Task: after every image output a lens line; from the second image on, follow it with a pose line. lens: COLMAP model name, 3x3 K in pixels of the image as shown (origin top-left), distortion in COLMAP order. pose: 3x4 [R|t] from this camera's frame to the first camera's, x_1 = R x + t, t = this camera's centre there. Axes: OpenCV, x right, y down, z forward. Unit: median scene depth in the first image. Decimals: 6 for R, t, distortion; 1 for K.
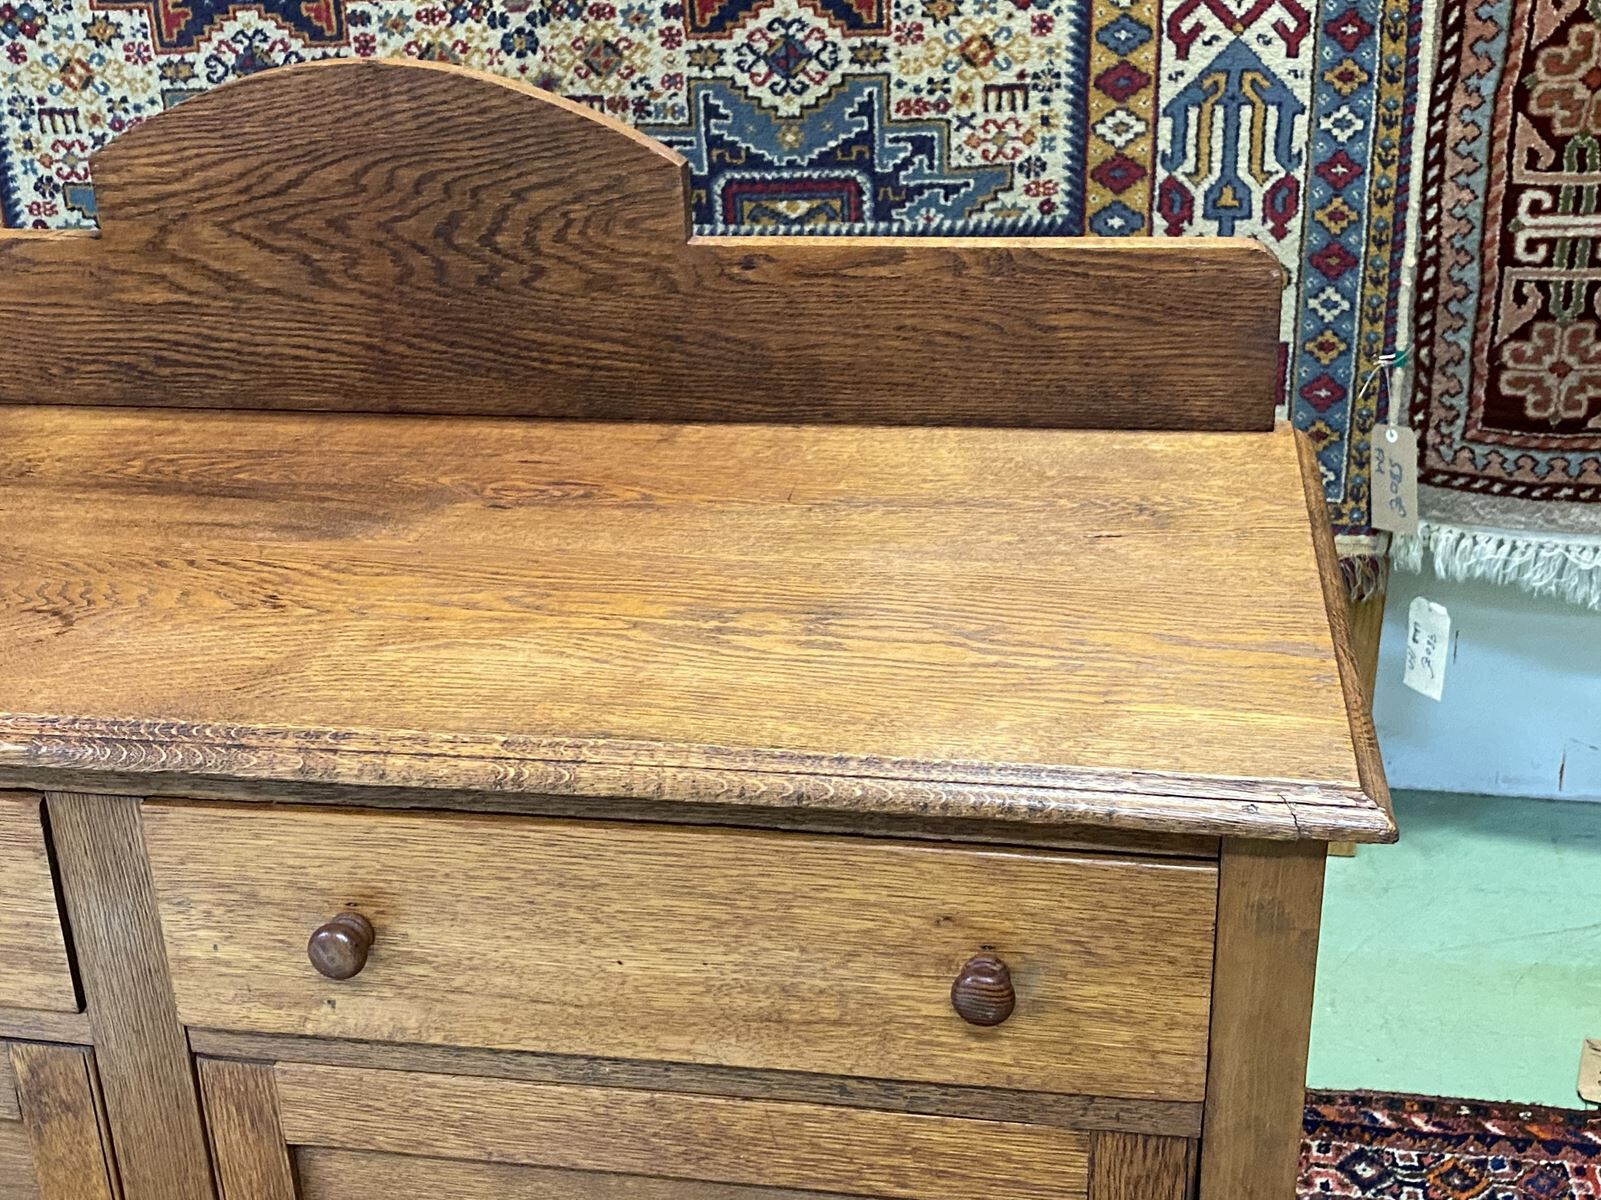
lens RADIAL K [[1896.4, 0, 805.2], [0, 1896.4, 573.9], [0, 0, 1]] dist [0.126806, -0.359508]
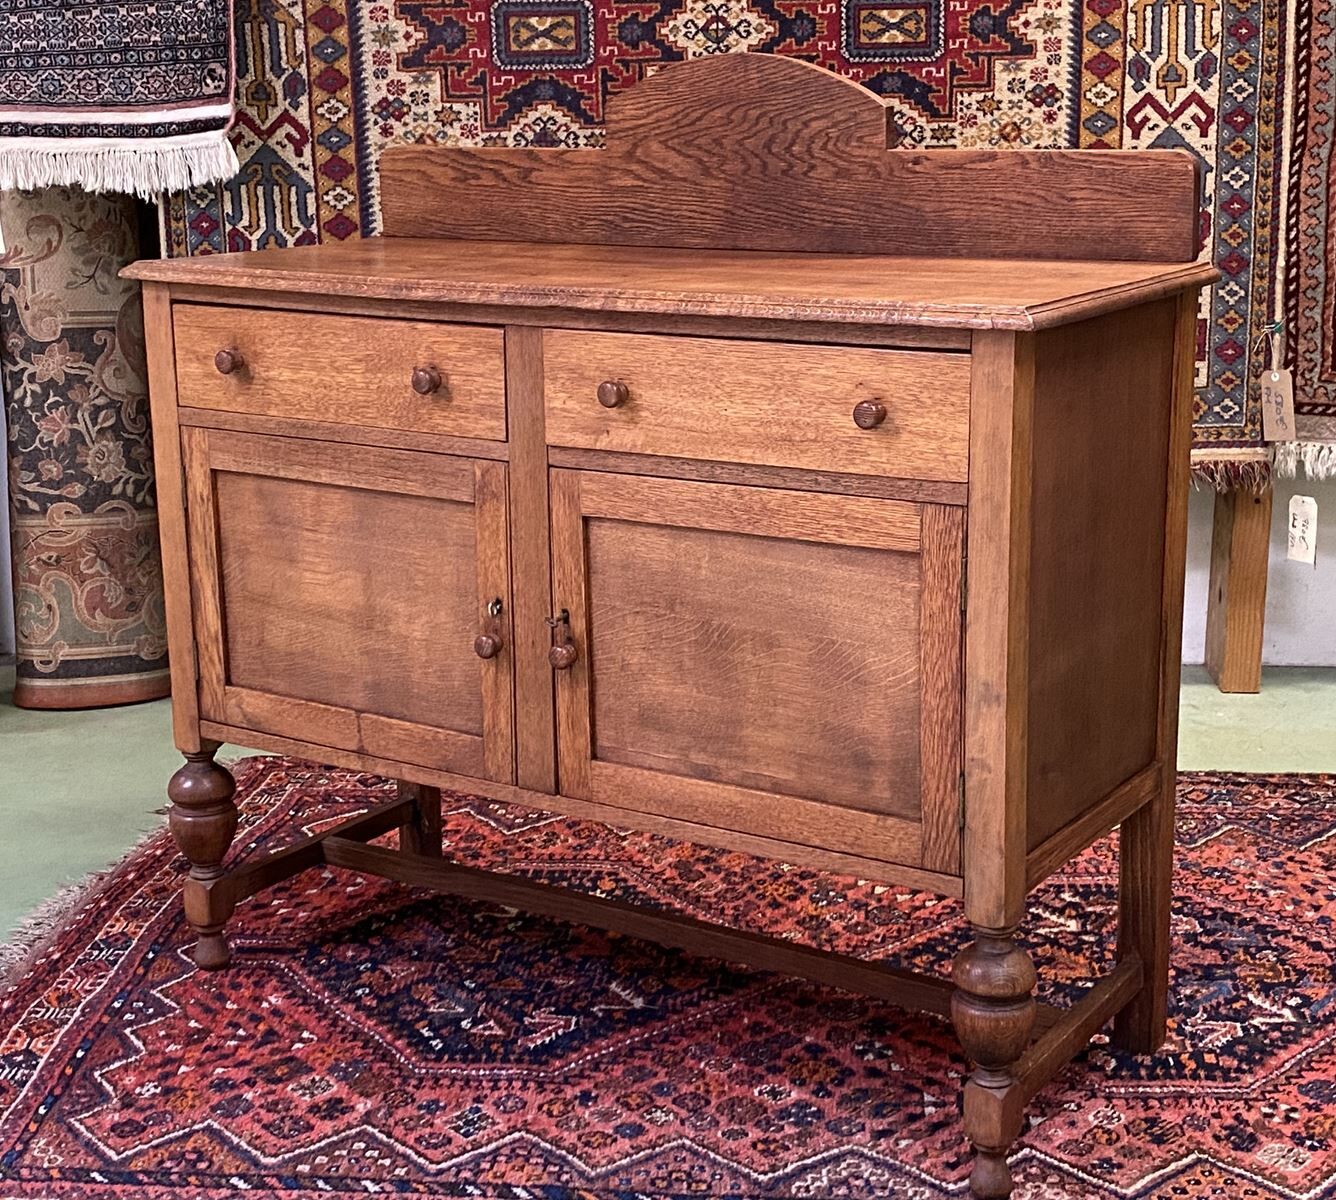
lens RADIAL K [[2098.3, 0, 698.2], [0, 2098.3, 568.6], [0, 0, 1]] dist [0.181348, -0.608483]
pose [[0.995507, -0.004151, 0.094595, -0.332361], [0.020645, 0.984517, -0.174070, 0.381220], [-0.092408, 0.175241, 0.980179, -0.634506]]
